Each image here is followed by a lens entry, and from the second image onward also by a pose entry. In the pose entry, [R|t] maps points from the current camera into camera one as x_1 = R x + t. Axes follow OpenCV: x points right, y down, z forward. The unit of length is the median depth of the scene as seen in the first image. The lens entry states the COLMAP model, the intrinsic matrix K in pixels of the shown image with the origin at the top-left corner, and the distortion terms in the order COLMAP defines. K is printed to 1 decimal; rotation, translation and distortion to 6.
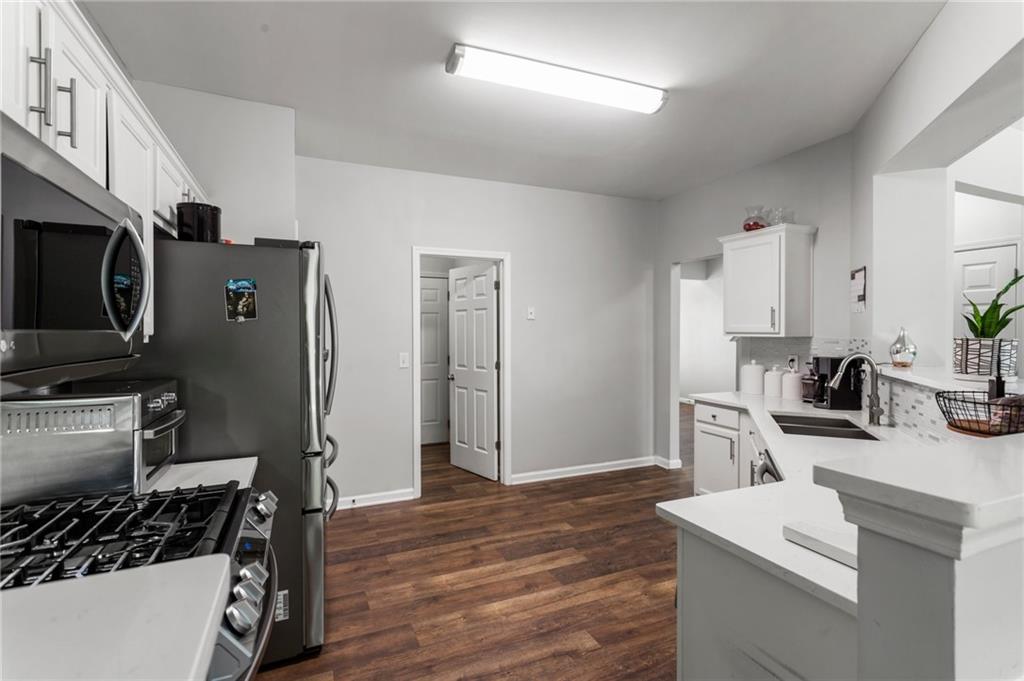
lens RADIAL K [[490.2, 0, 510.8], [0, 490.2, 334.2], [0, 0, 1]] dist [0.005430, 0.001425]
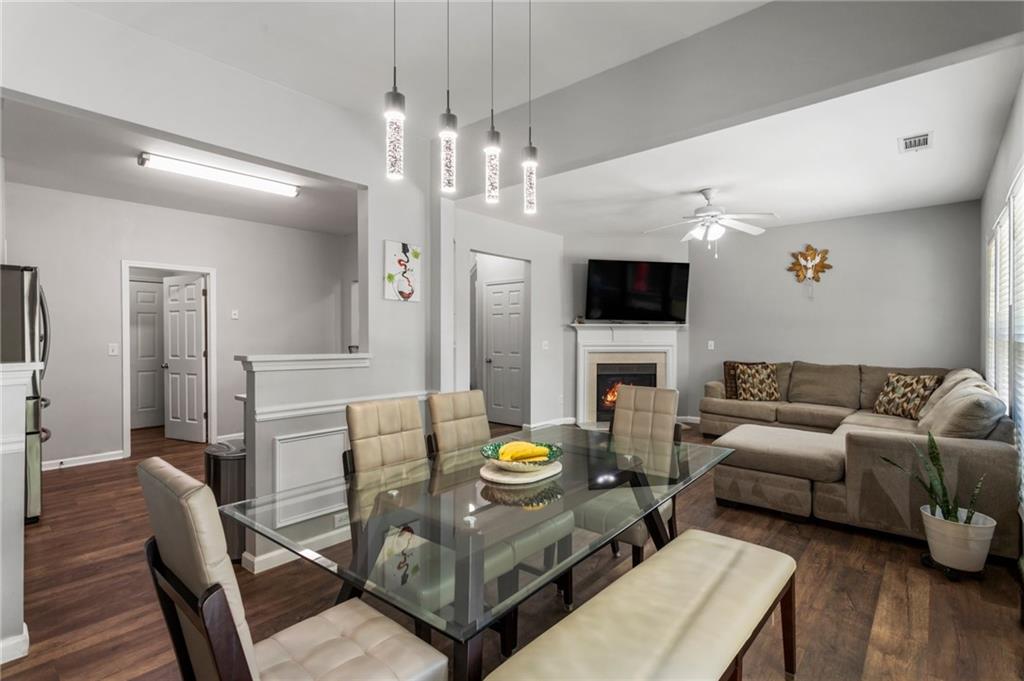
lens RADIAL K [[490.2, 0, 516.3], [0, 490.2, 337.0], [0, 0, 1]] dist [0.005430, 0.001425]
pose [[0.903026, -0.002976, 0.429575, 0.158656], [0.003840, 0.999992, -0.001144, 0.023430], [-0.429568, 0.002683, 0.903031, -0.536315]]
